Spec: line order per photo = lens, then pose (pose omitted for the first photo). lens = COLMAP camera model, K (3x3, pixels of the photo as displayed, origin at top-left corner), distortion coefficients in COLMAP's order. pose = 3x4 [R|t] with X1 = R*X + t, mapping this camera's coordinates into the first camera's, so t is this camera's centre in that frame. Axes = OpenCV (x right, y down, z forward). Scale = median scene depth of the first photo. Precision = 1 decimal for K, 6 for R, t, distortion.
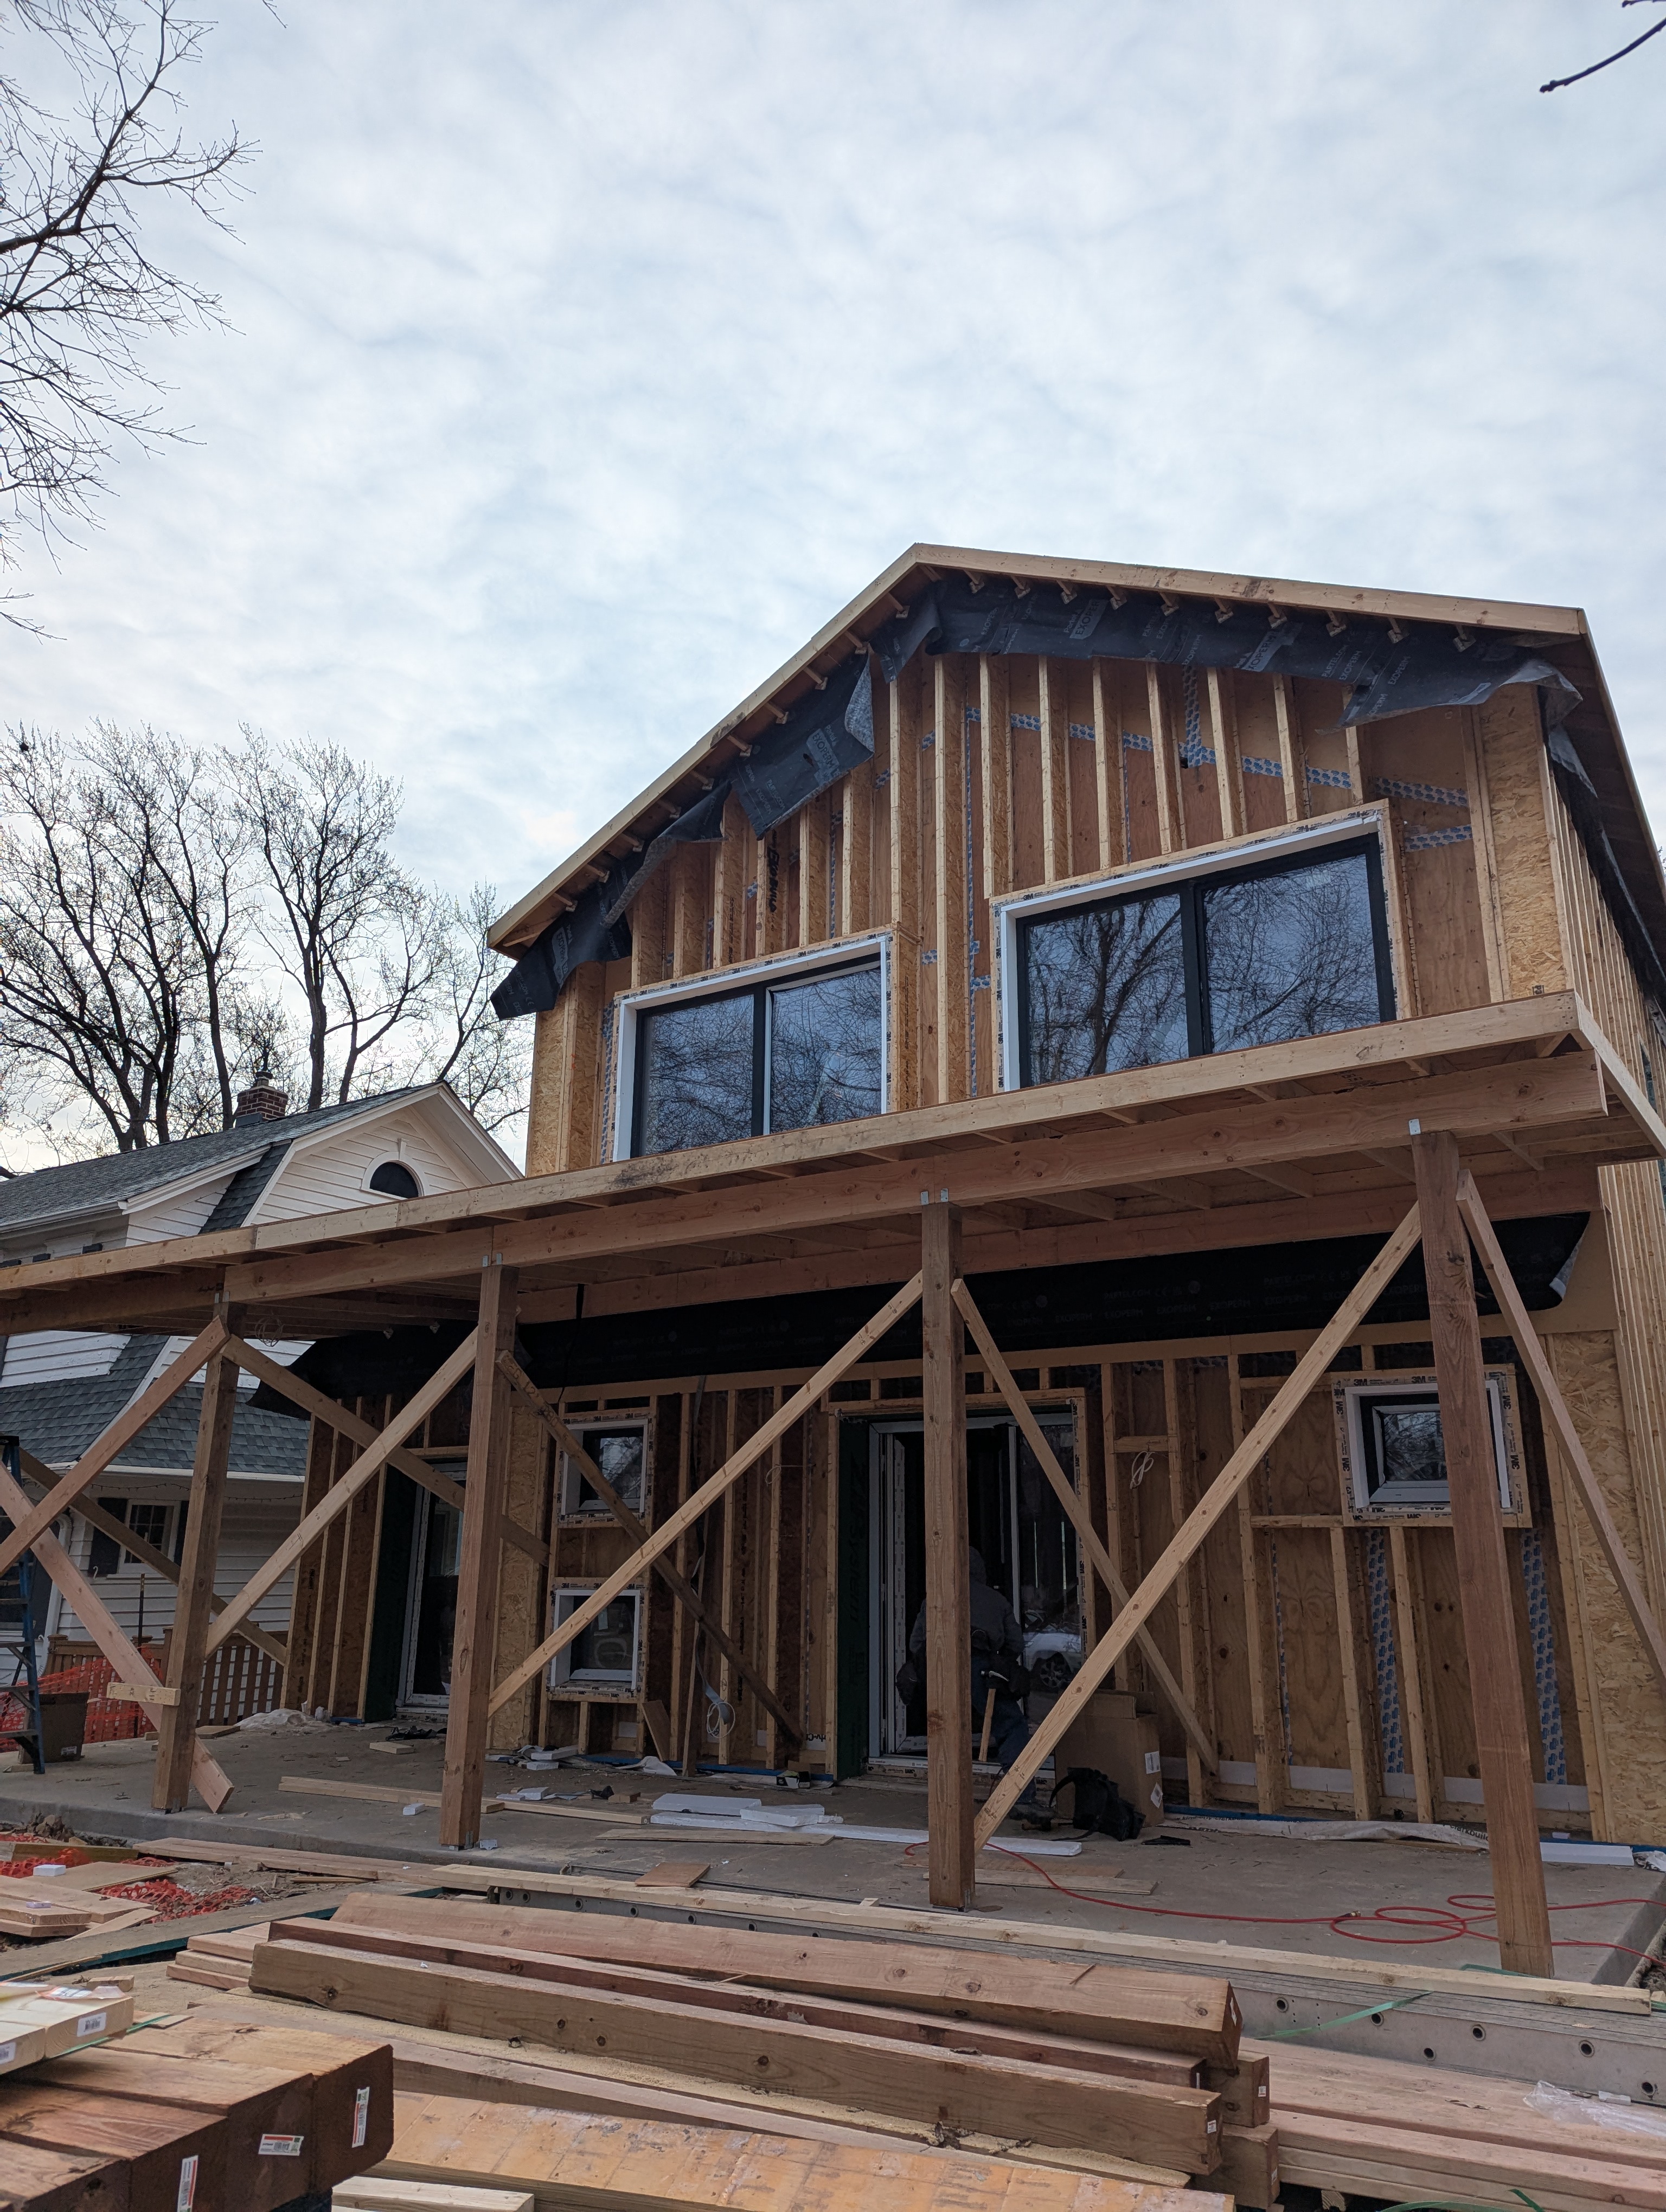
lens RADIAL K [[1506.8, 0, 833.0], [0, 1506.8, 1106.0], [0, 0, 1]] dist [0.002536, 0.001437]
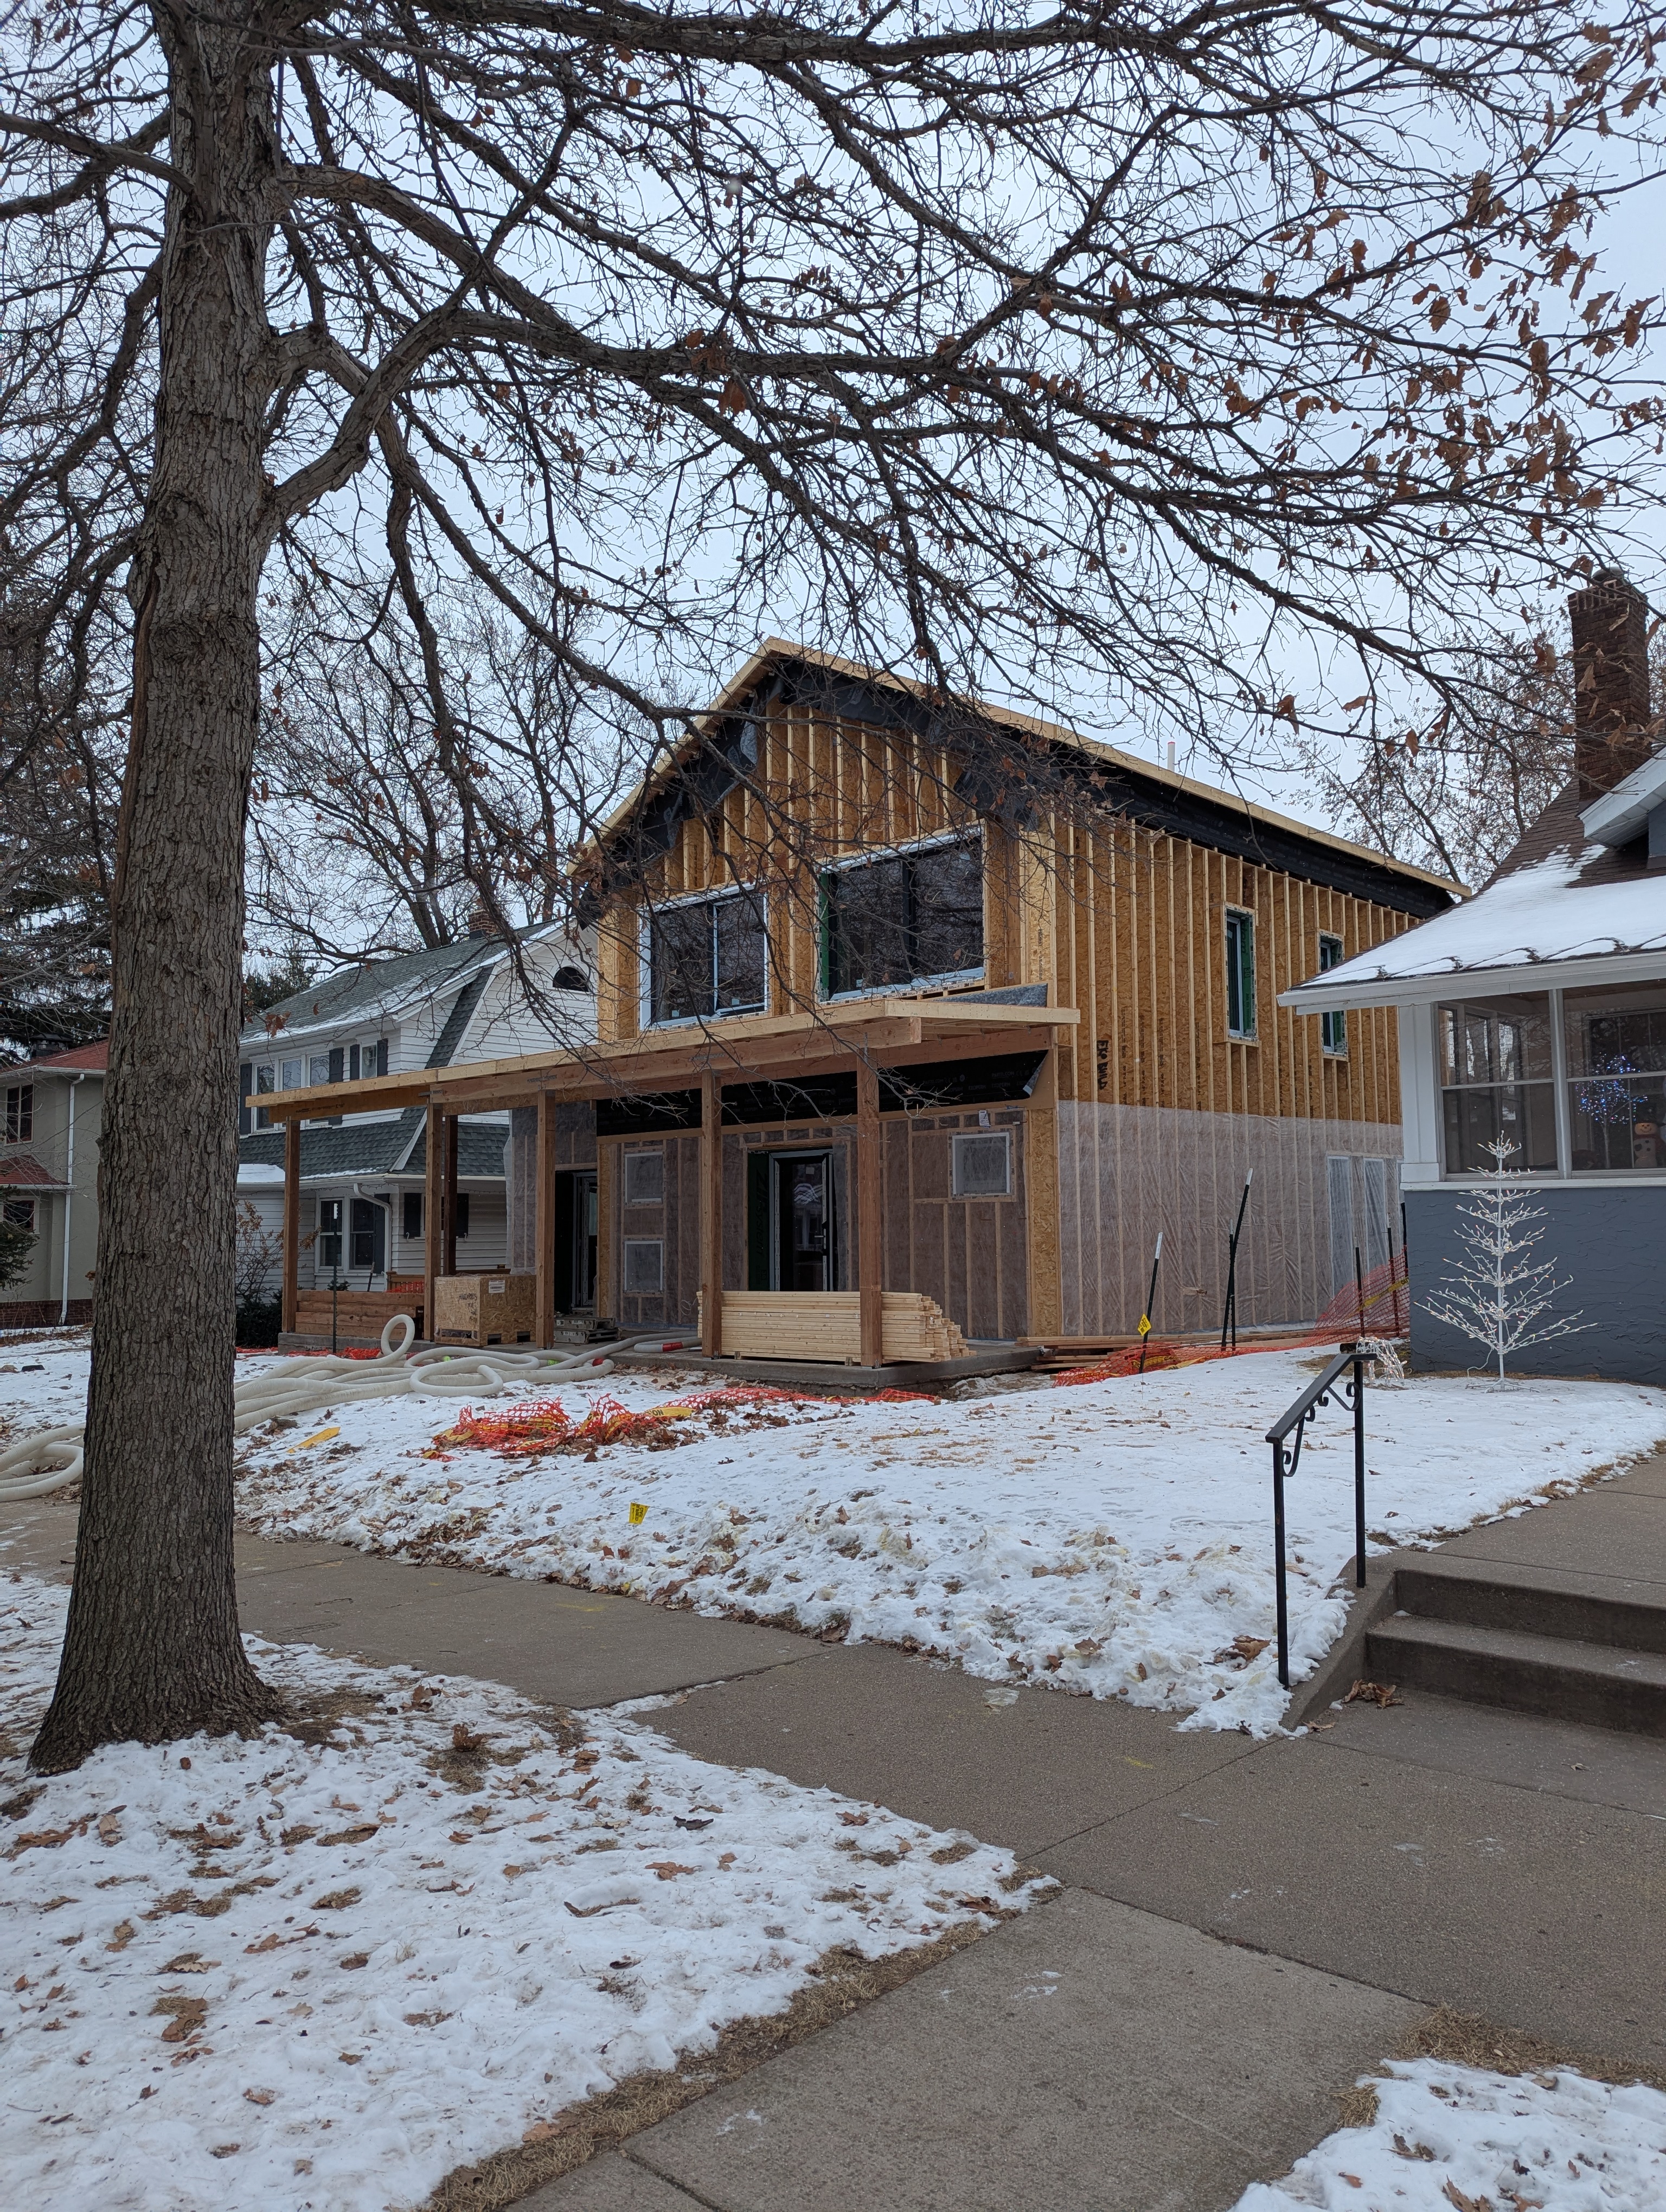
lens RADIAL K [[1565.3, 0, 833.0], [0, 1565.3, 1106.0], [0, 0, 1]] dist [0.001362, 0.000075]
pose [[0.978334, -0.028254, -0.205098, 0.337517], [0.071543, 0.975754, 0.206849, -0.160122], [0.194280, -0.217041, 0.956634, -0.546903]]
